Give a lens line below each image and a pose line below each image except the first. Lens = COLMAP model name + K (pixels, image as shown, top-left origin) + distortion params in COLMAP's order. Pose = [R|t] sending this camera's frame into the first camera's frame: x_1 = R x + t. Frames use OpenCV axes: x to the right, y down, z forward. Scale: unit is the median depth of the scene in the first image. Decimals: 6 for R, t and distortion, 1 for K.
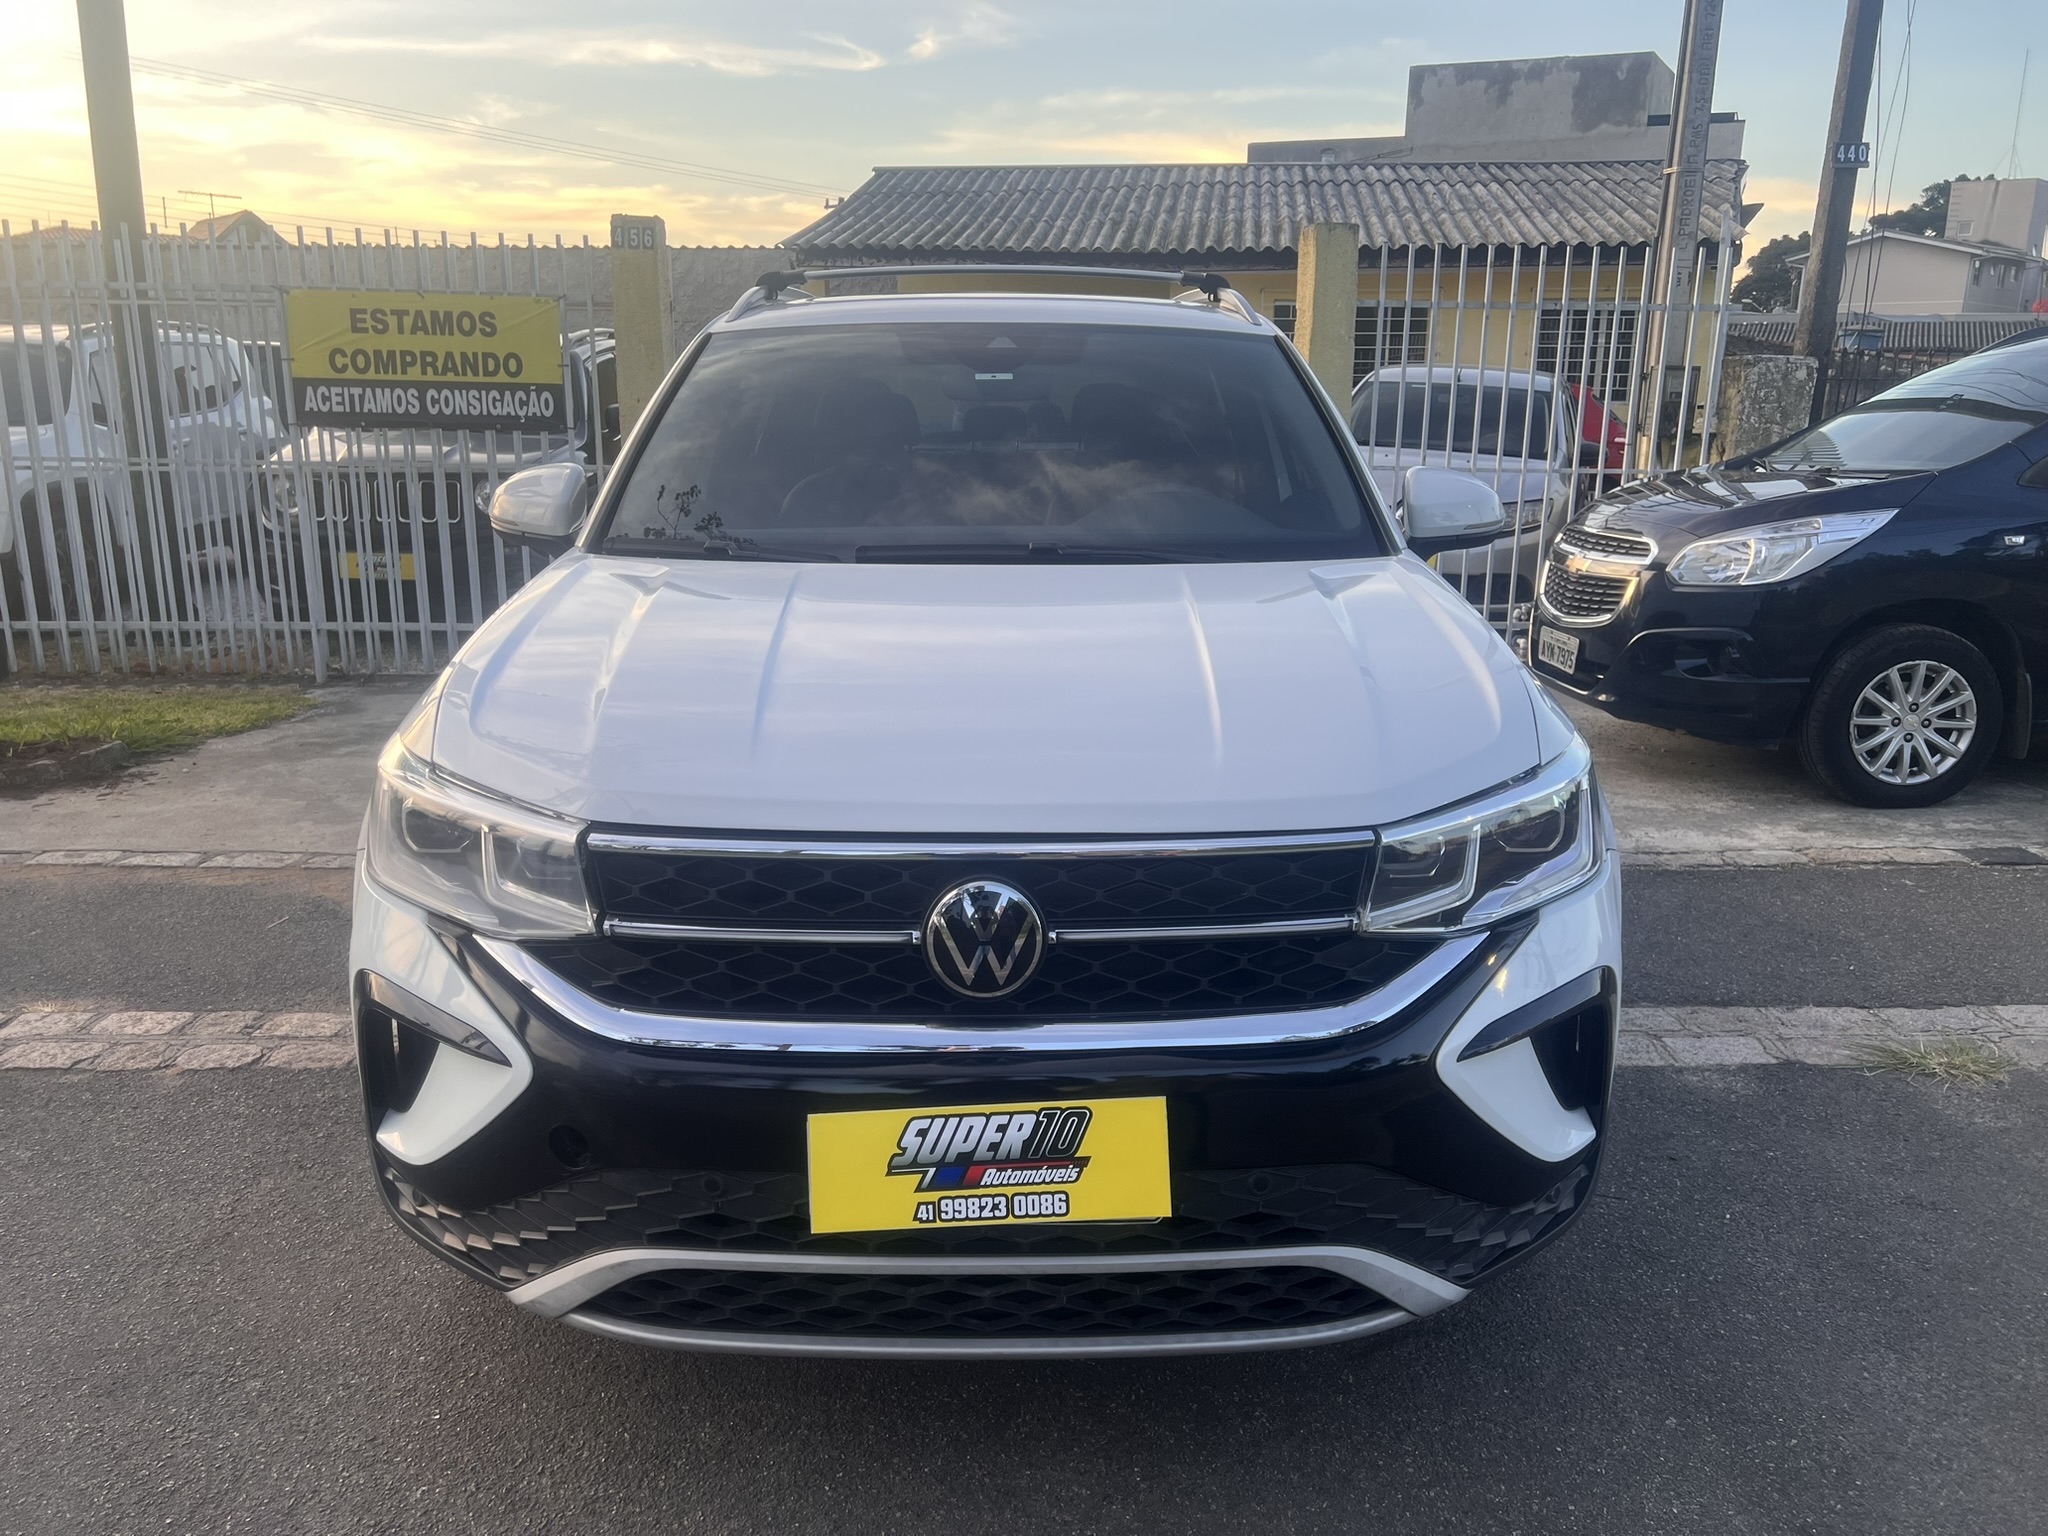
lens RADIAL K [[1541.9, 0, 1020.7], [0, 1541.9, 788.9], [0, 0, 1]] dist [0.044989, -0.050479]
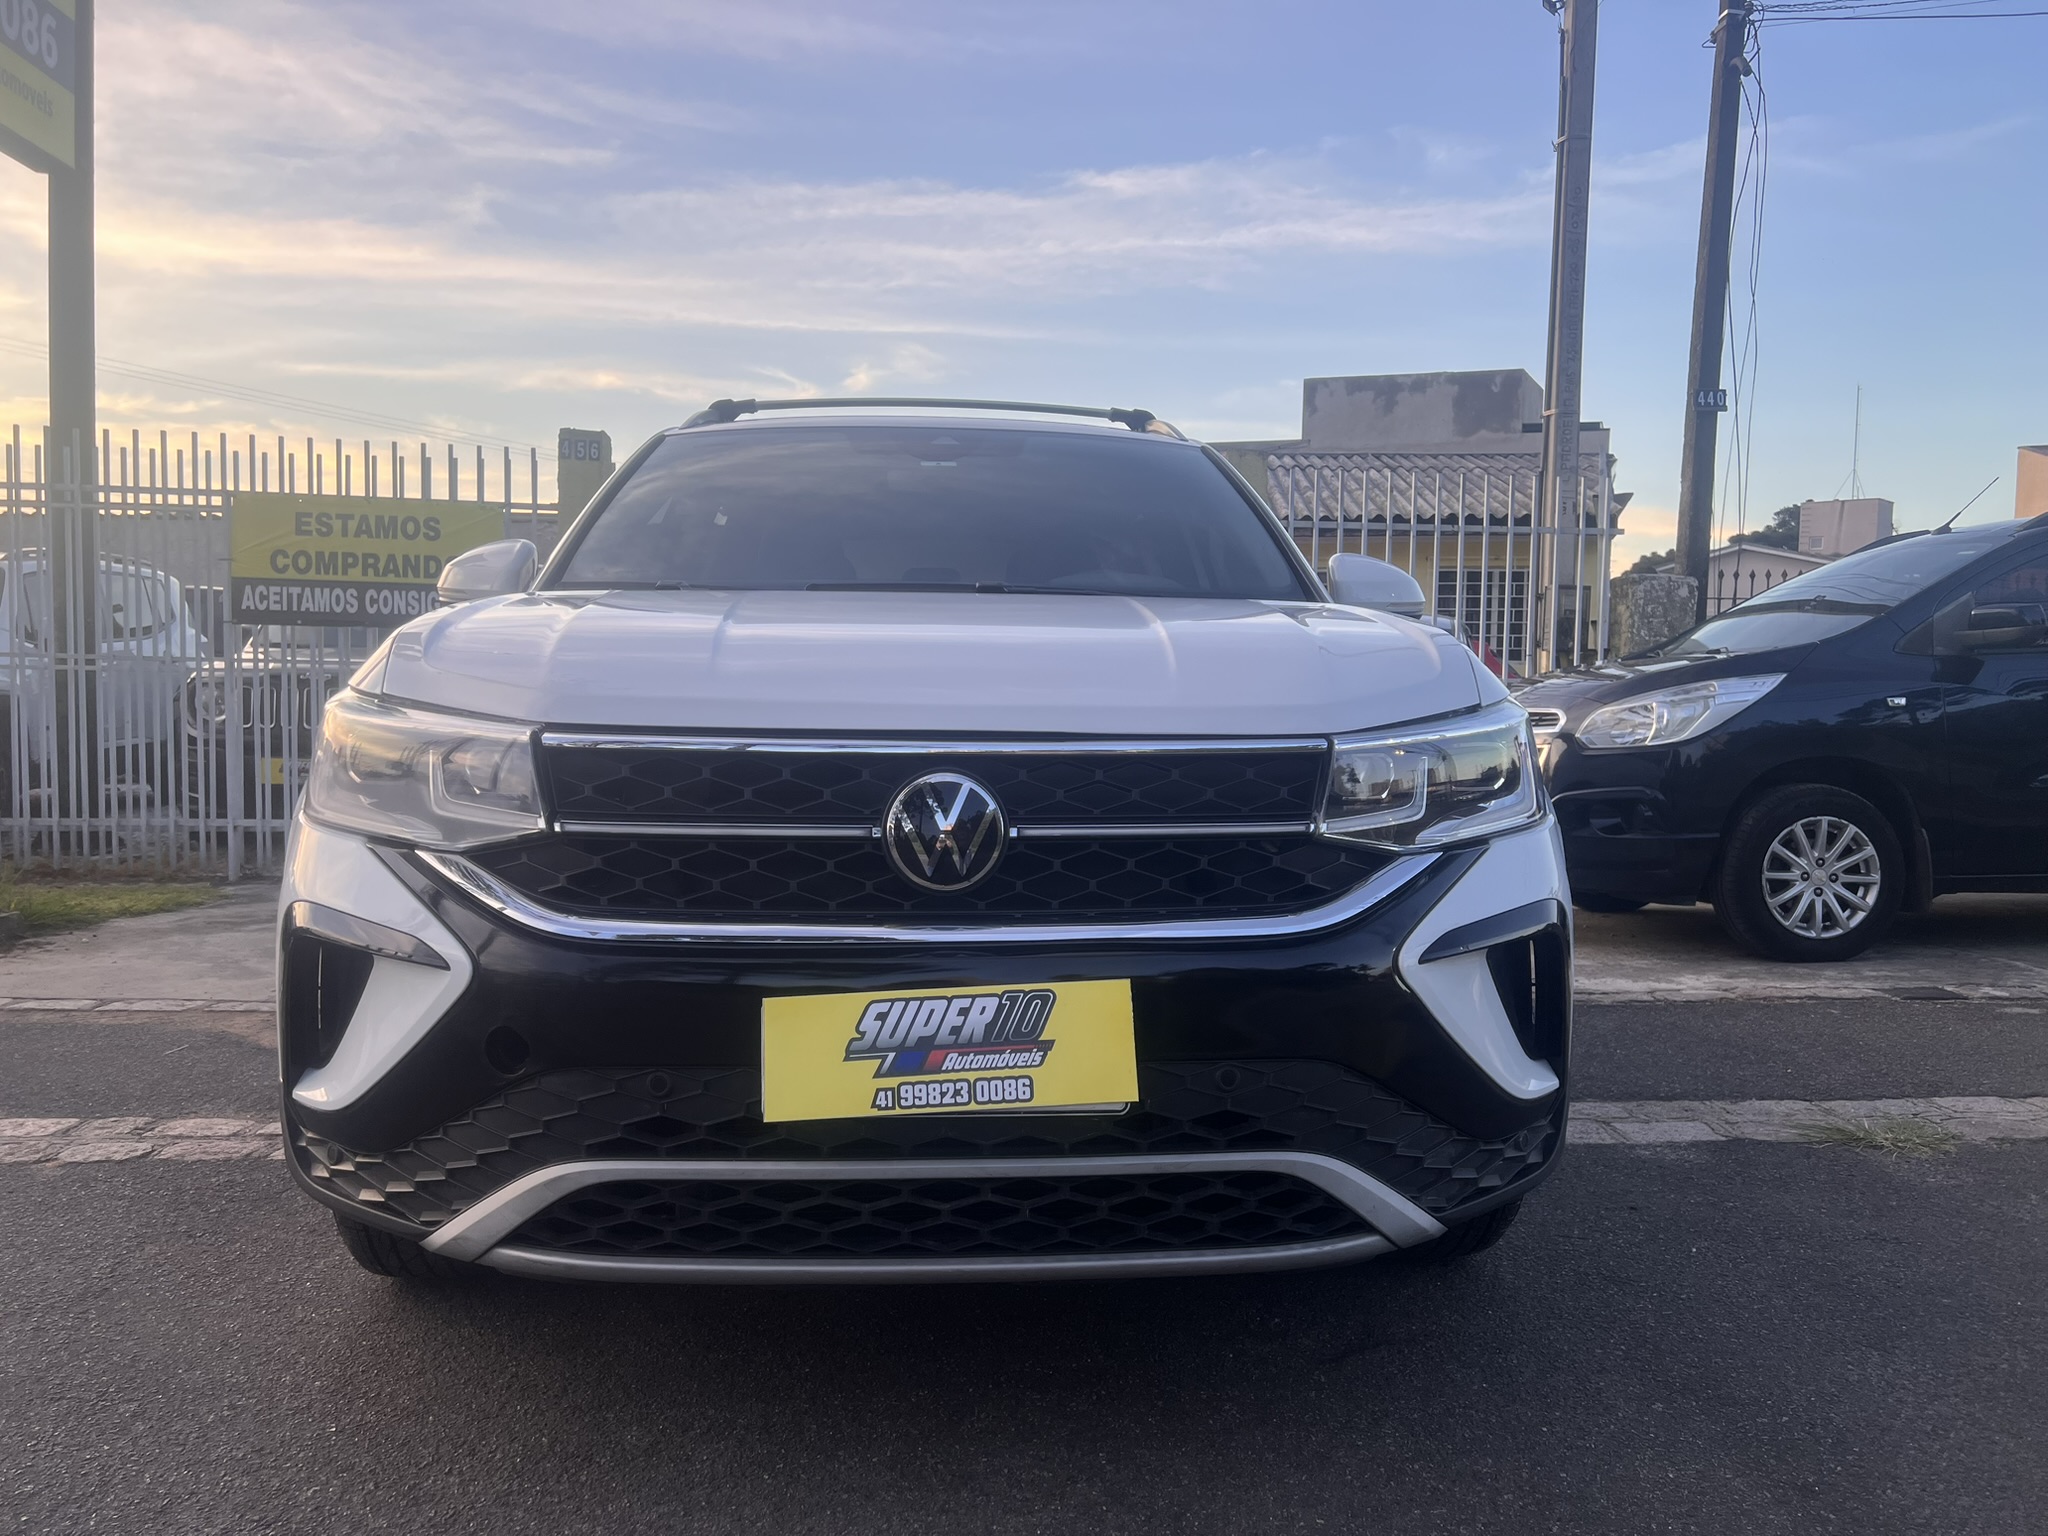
lens RADIAL K [[1544.0, 0, 1024.2], [0, 1544.0, 793.7], [0, 0, 1]] dist [0.043788, -0.048504]
pose [[0.998564, 0.002531, 0.053511, -0.016989], [0.007555, 0.982246, -0.187444, 0.170819], [-0.053035, 0.187580, 0.980817, 0.011802]]
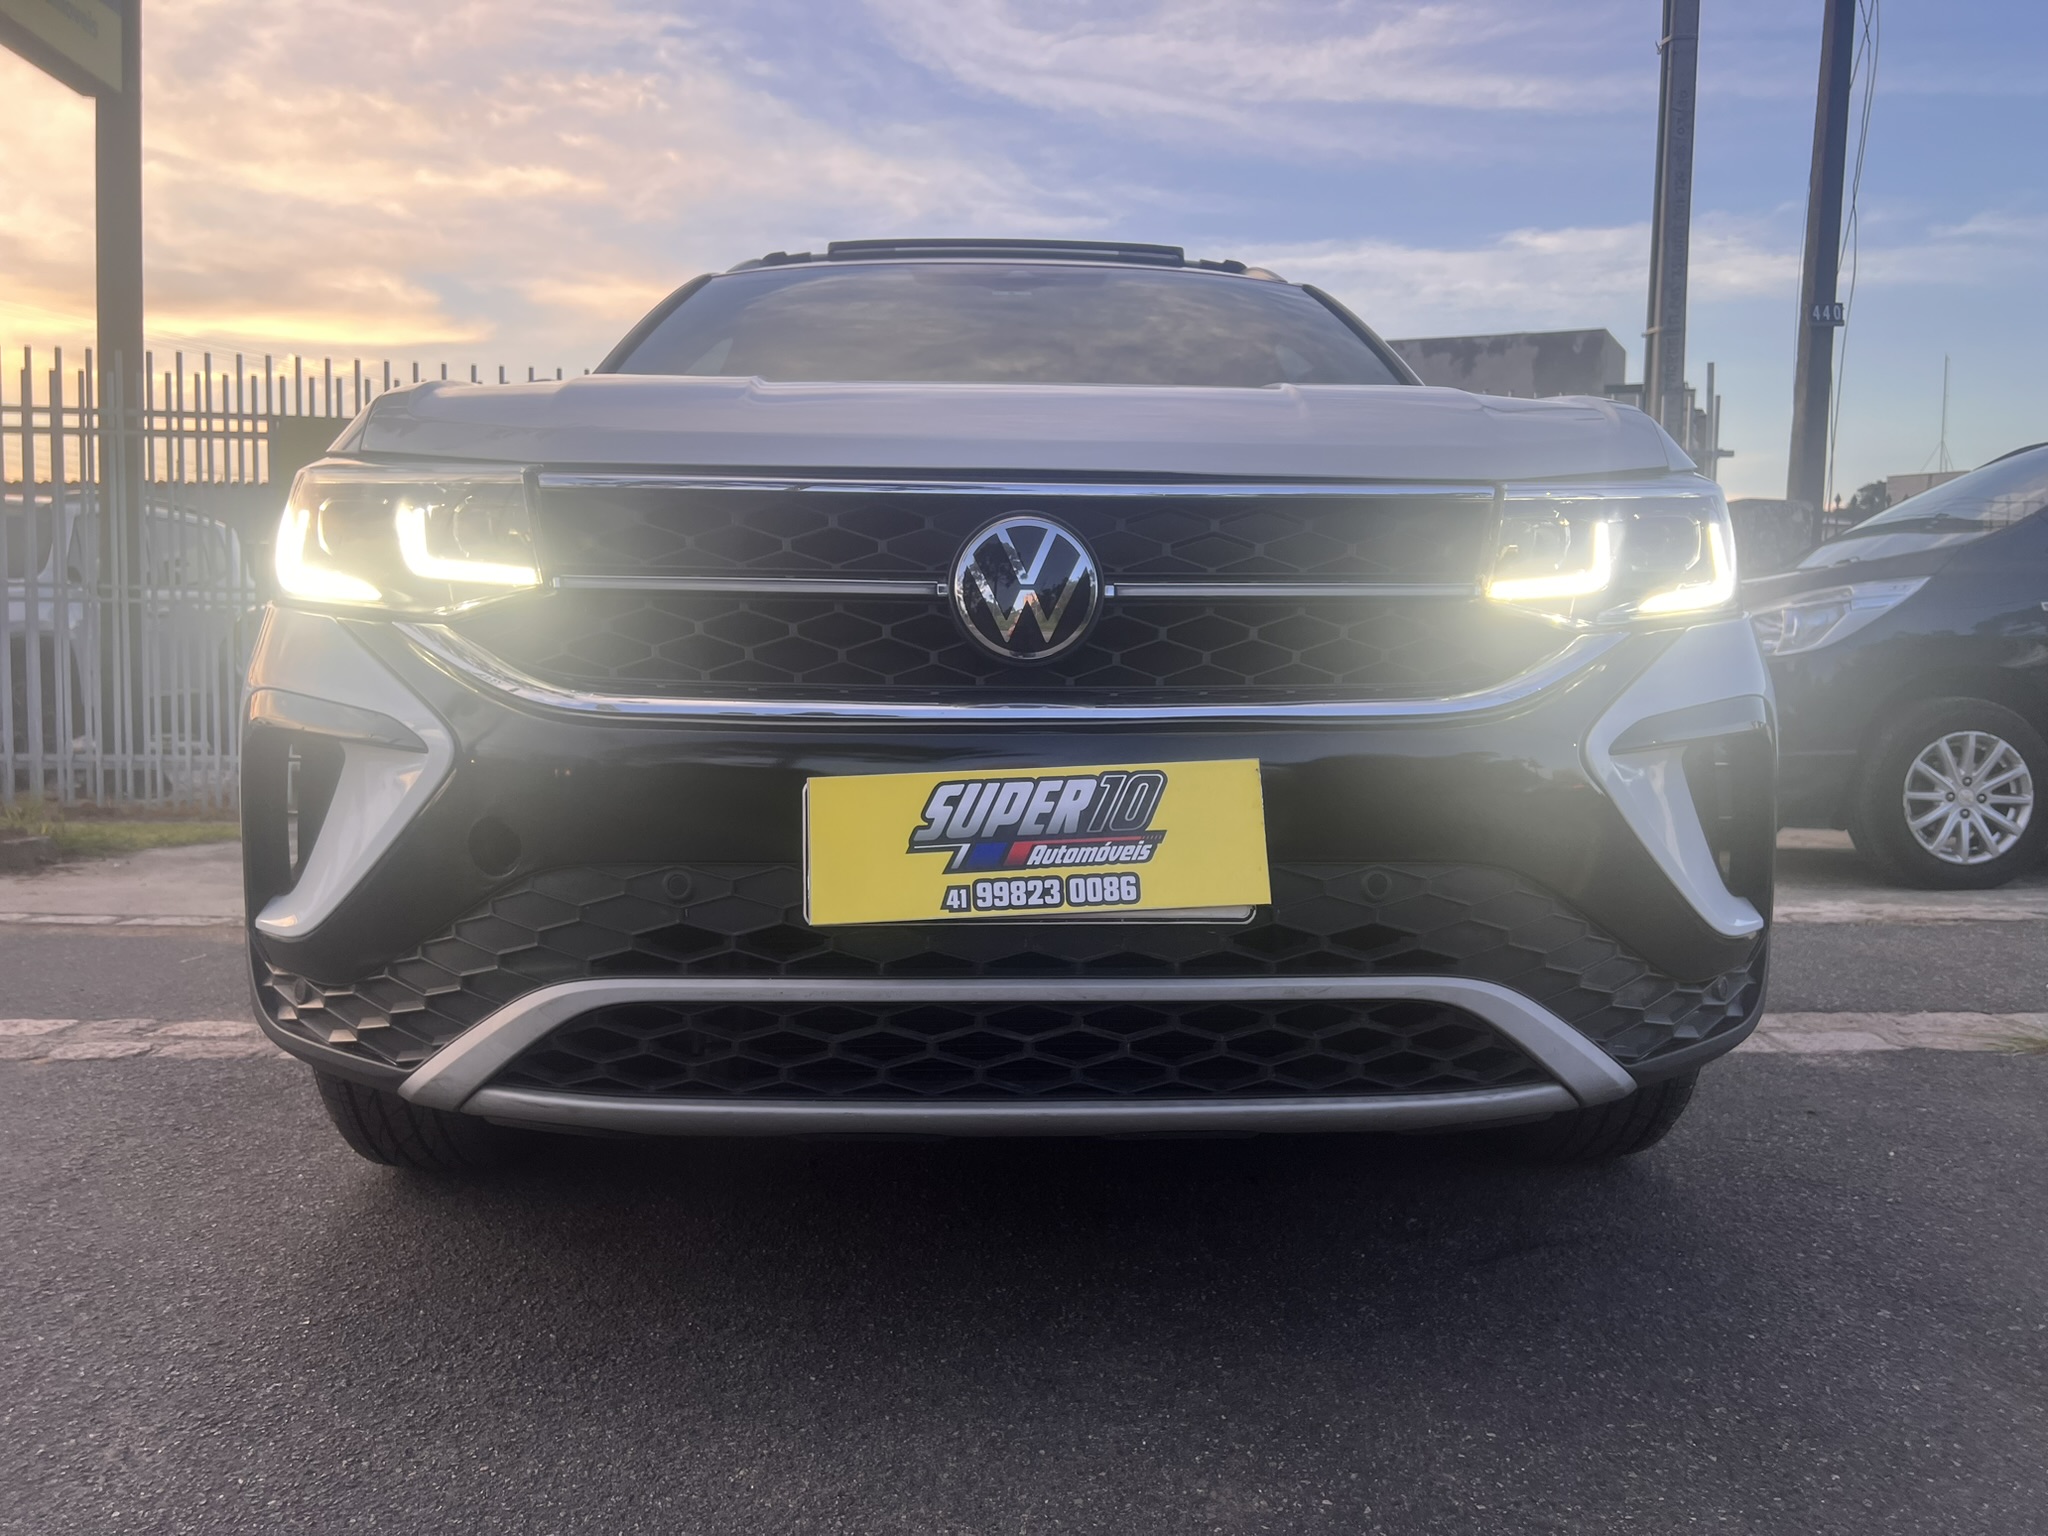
lens RADIAL K [[1548.8, 0, 1049.1], [0, 1548.8, 780.0], [0, 0, 1]] dist [0.037850, -0.045285]
pose [[0.999651, 0.002252, 0.026336, -0.022307], [0.002743, 0.982143, -0.188115, 0.229957], [-0.026290, 0.188122, 0.981794, 0.144339]]
